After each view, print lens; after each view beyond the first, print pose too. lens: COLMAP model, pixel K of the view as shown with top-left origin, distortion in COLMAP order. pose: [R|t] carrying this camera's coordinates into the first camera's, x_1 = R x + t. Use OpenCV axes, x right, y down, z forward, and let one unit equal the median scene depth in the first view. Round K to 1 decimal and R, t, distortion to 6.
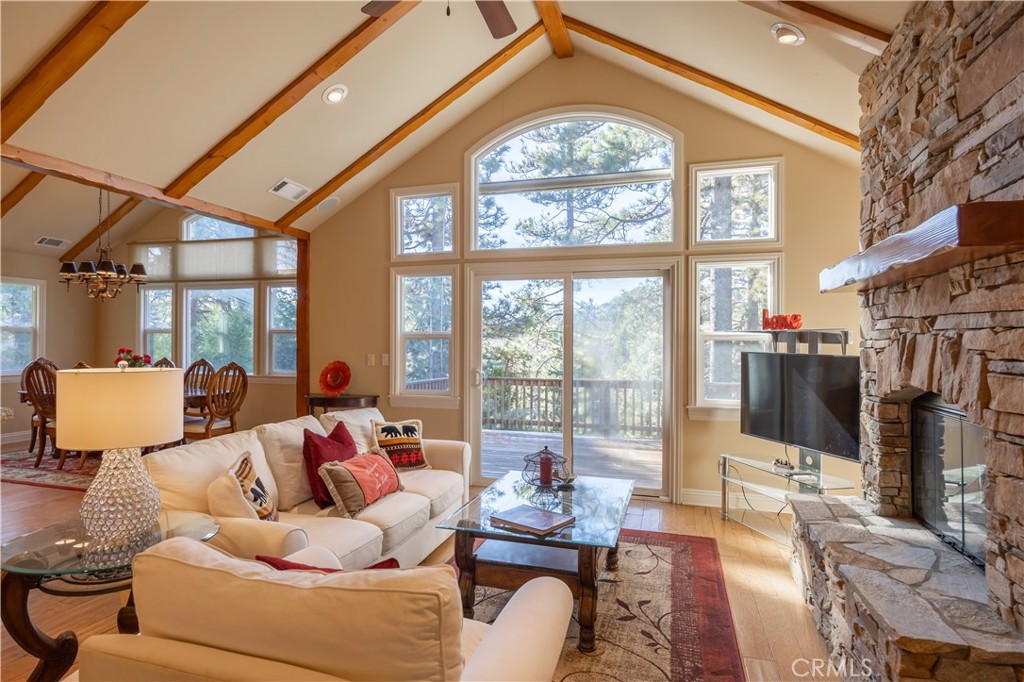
lens RADIAL K [[590.1, 0, 512.0], [0, 590.1, 341.0], [0, 0, 1]] dist [0.000441, -0.000051]
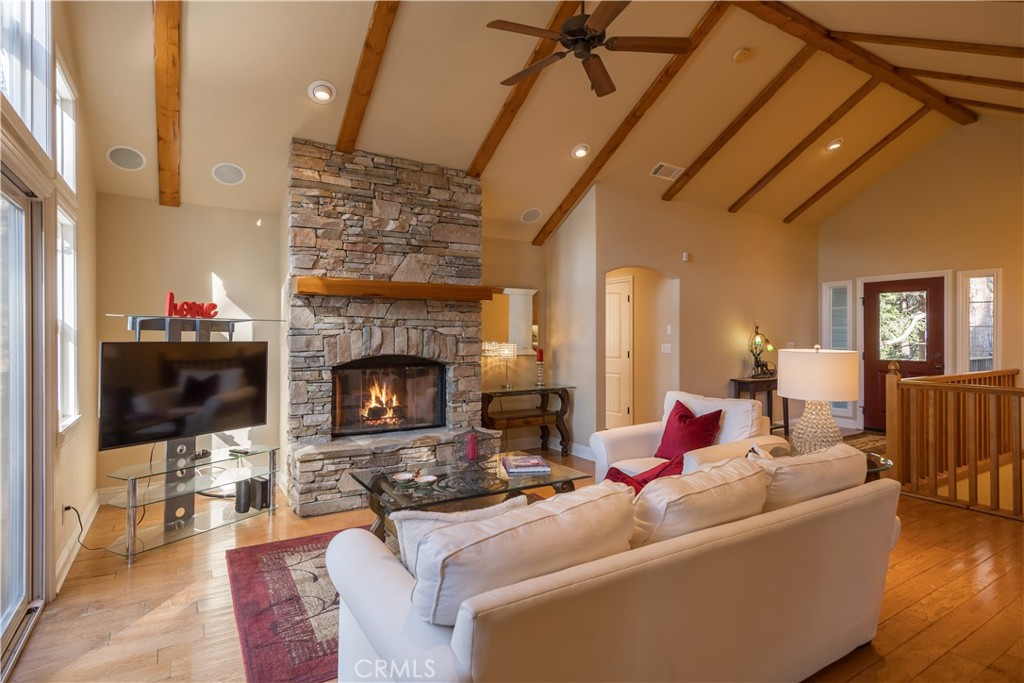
lens RADIAL K [[533.3, 0, 511.3], [0, 533.3, 333.1], [0, 0, 1]] dist [0.001667, 0.000313]
pose [[-0.760847, -0.004030, 0.648919, -0.522113], [-0.004753, 0.999989, 0.000638, 0.004308], [-0.648914, -0.002599, -0.760857, 1.384727]]
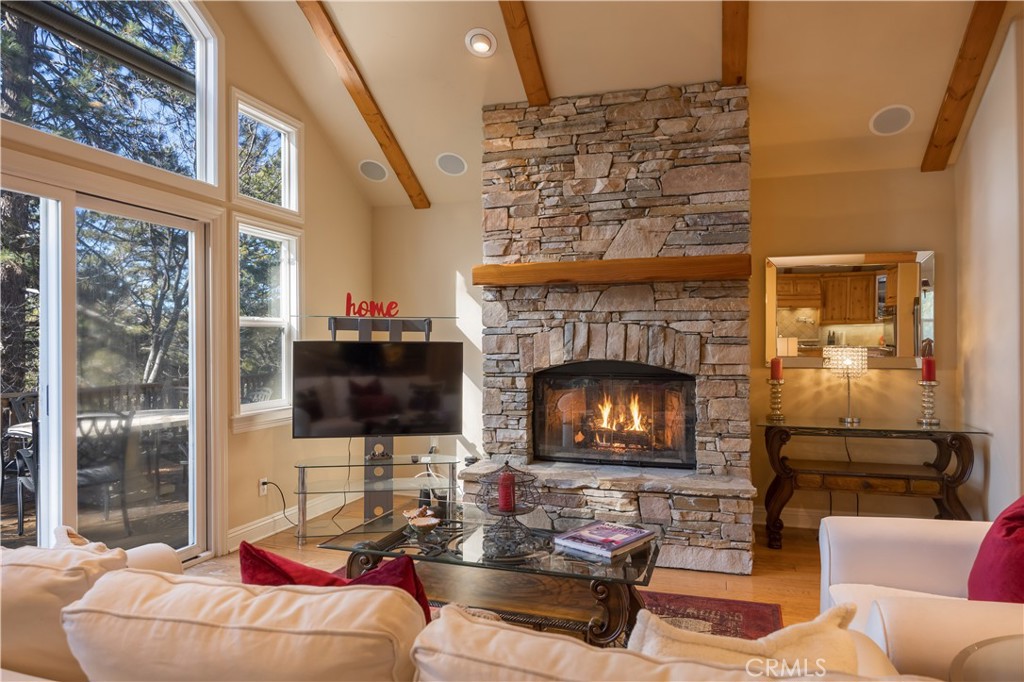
lens RADIAL K [[651.2, 0, 512.0], [0, 651.2, 341.0], [0, 0, 1]] dist [-0.005729, -0.001844]
pose [[0.006411, -0.000707, 0.999979, -0.620846], [0.002416, 0.999997, 0.000692, 0.021413], [-0.999977, 0.002412, 0.006413, 0.805462]]
